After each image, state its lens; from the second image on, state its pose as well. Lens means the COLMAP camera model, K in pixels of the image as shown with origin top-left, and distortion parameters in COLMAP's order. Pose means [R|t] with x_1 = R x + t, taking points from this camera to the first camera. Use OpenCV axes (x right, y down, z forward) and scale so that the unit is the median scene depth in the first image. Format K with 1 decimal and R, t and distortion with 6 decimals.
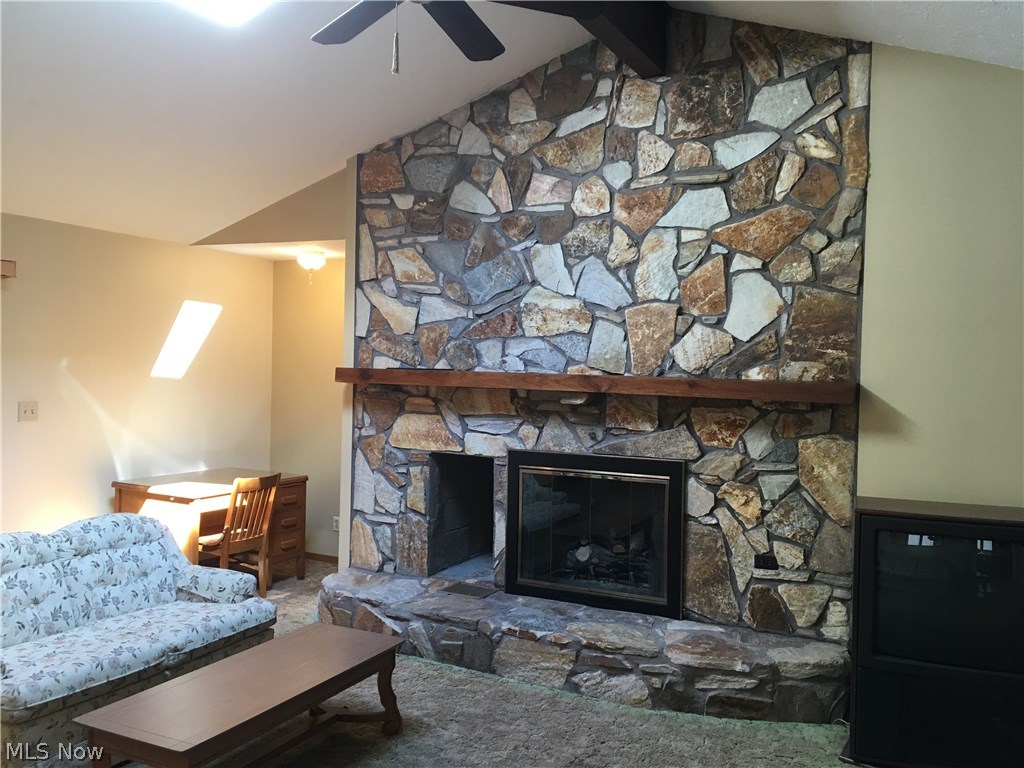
lens RADIAL K [[864.7, 0, 511.1], [0, 864.7, 388.5], [0, 0, 1]] dist [0.069756, -0.089210]
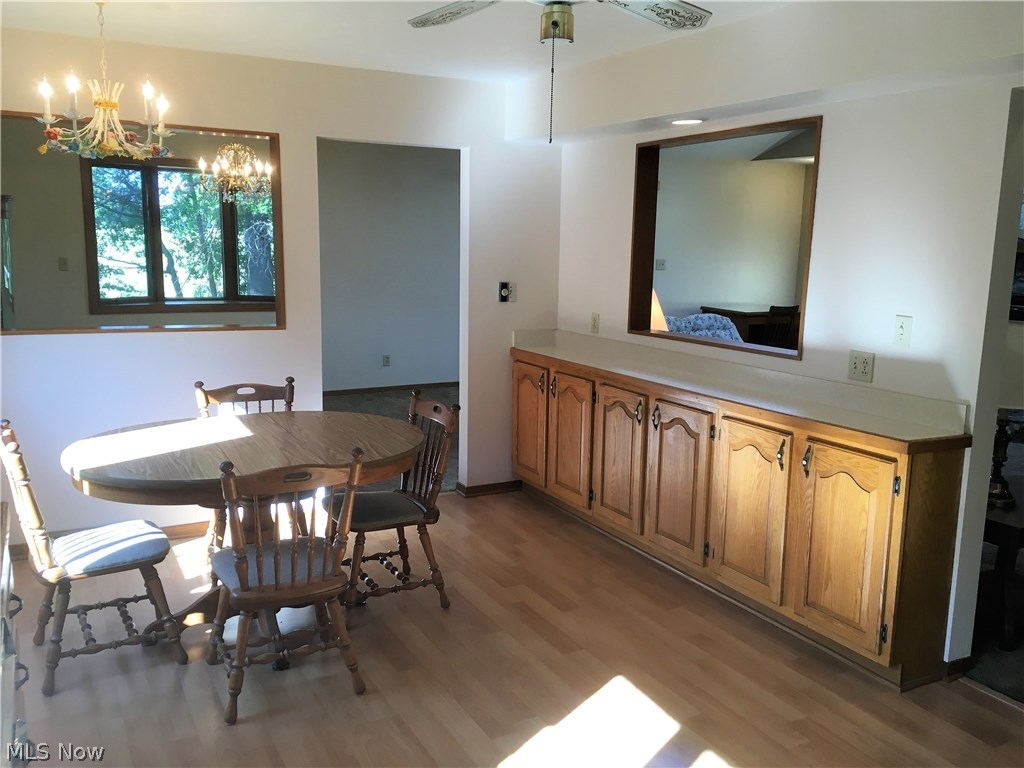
lens RADIAL K [[864.7, 0, 516.1], [0, 864.7, 383.8], [0, 0, 1]] dist [0.069756, -0.089210]
pose [[0.825783, 0.087511, -0.557158, 0.277361], [-0.012654, 0.990515, 0.136821, 0.036022], [0.563847, -0.105934, 0.819057, -0.821912]]
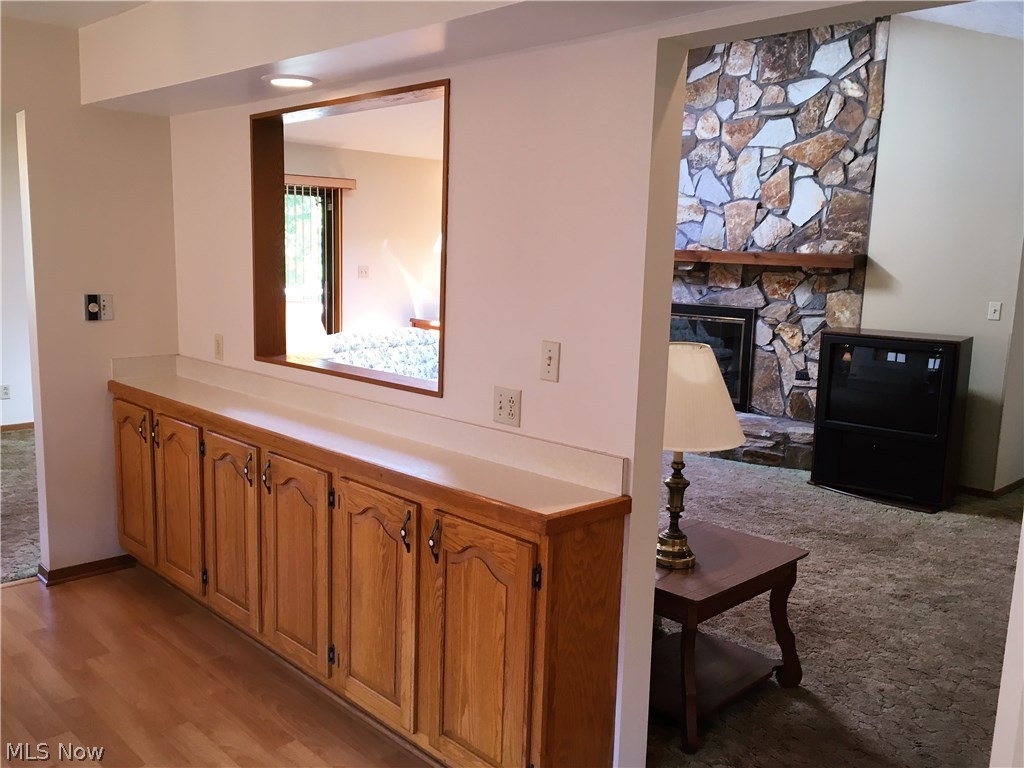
lens RADIAL K [[864.7, 0, 514.2], [0, 864.7, 391.1], [0, 0, 1]] dist [0.069756, -0.089210]
pose [[0.949238, 0.055511, -0.309621, 0.284371], [-0.014947, 0.991153, 0.131878, 0.034377], [0.314202, -0.120556, 0.941670, -0.573315]]
